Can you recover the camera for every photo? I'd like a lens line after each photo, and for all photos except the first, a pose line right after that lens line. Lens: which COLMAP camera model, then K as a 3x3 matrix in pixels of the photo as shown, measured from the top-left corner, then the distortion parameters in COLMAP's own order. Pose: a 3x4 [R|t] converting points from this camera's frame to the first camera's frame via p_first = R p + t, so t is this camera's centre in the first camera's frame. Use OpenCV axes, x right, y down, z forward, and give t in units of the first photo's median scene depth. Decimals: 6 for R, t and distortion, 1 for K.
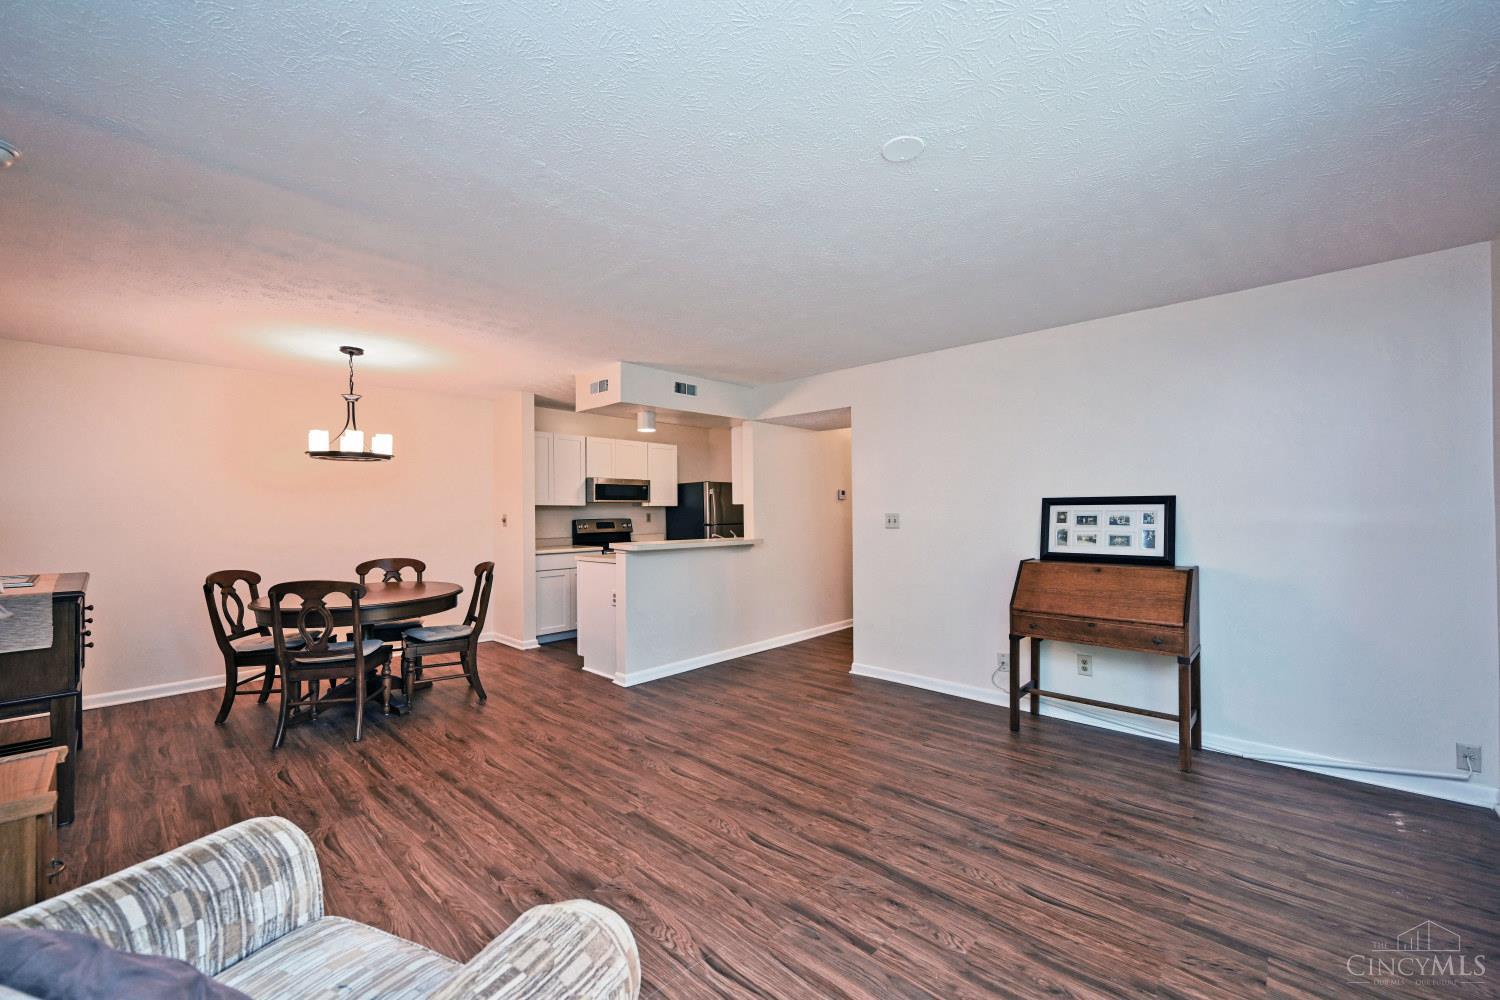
lens RADIAL K [[597.7, 0, 752.2], [0, 597.7, 507.9], [0, 0, 1]] dist [-0.001611, -0.000012]
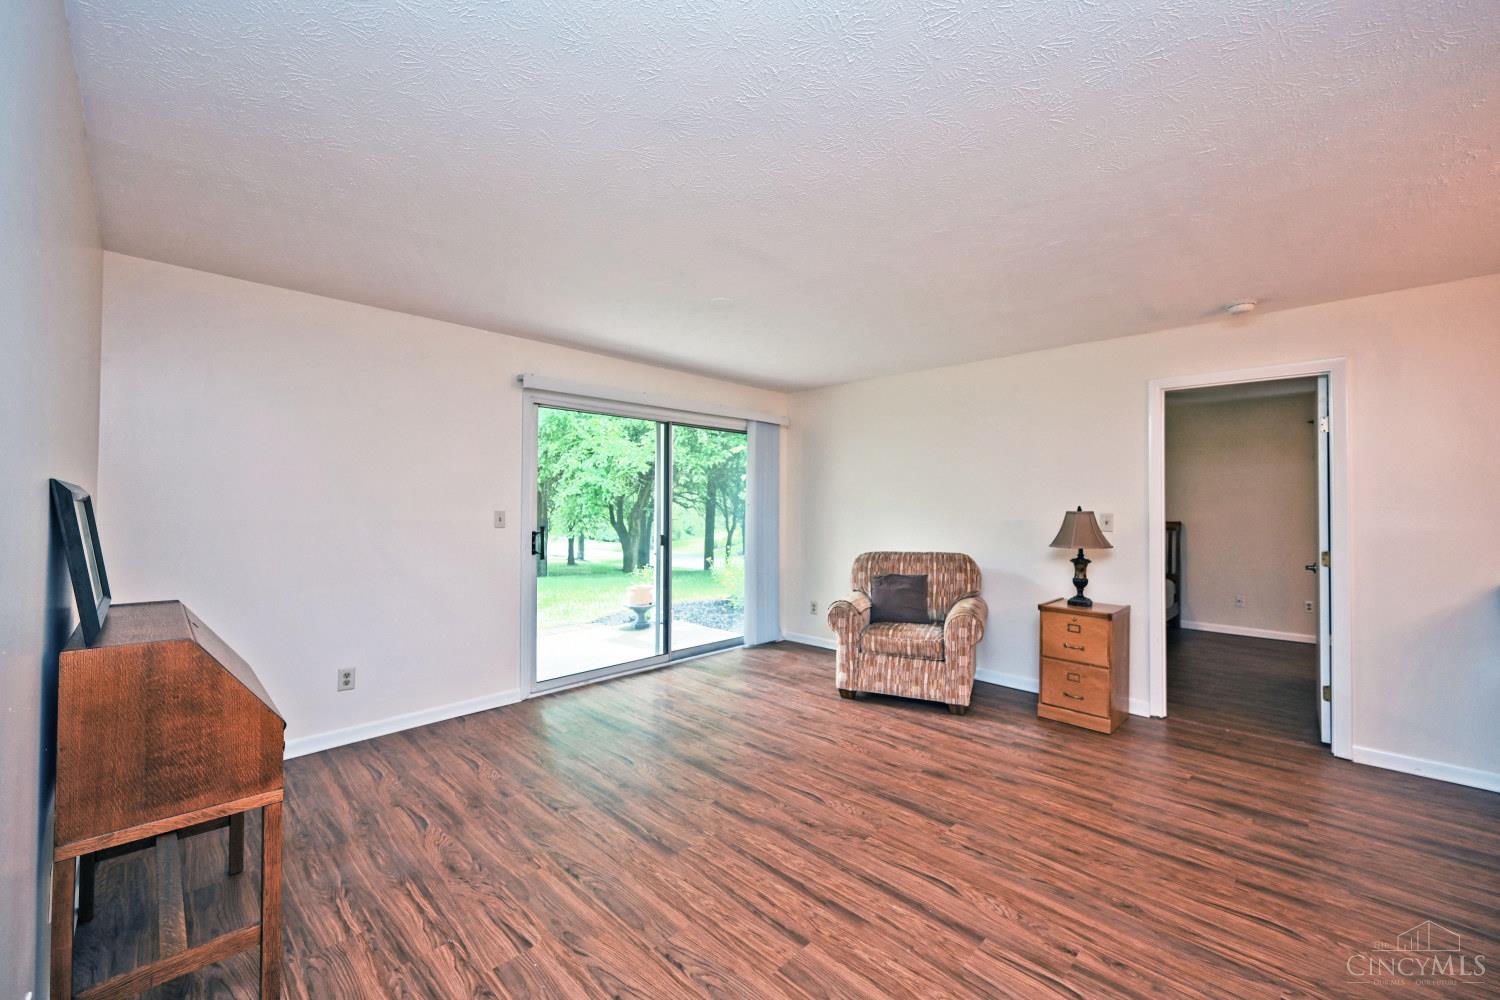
lens RADIAL K [[597.7, 0, 752.2], [0, 597.7, 507.9], [0, 0, 1]] dist [-0.001611, -0.000012]
pose [[-0.999690, 0.002109, 0.024801, 0.077009], [0.001962, 0.999981, -0.005918, 0.004456], [-0.024813, -0.005868, -0.999675, 1.660969]]
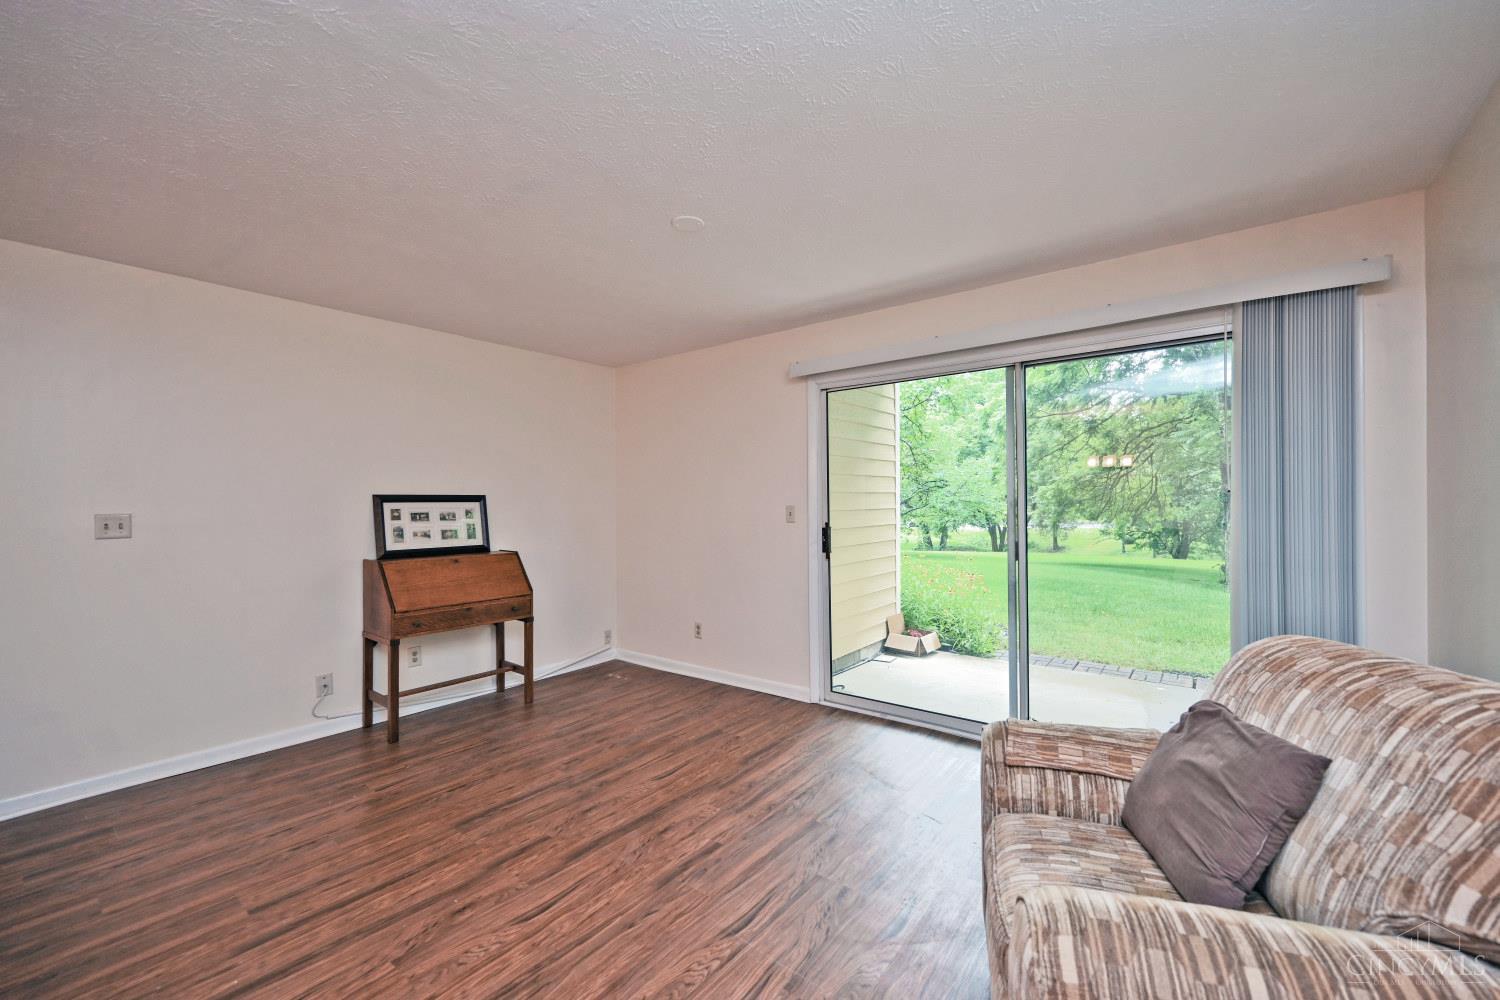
lens RADIAL K [[603.7, 0, 755.4], [0, 603.7, 503.5], [0, 0, 1]] dist [-0.001258, 0.000058]
pose [[-0.084025, 0.004010, 0.996456, -0.639738], [0.003001, 0.999988, -0.003771, 0.003441], [-0.996459, 0.002674, -0.084036, 0.590462]]
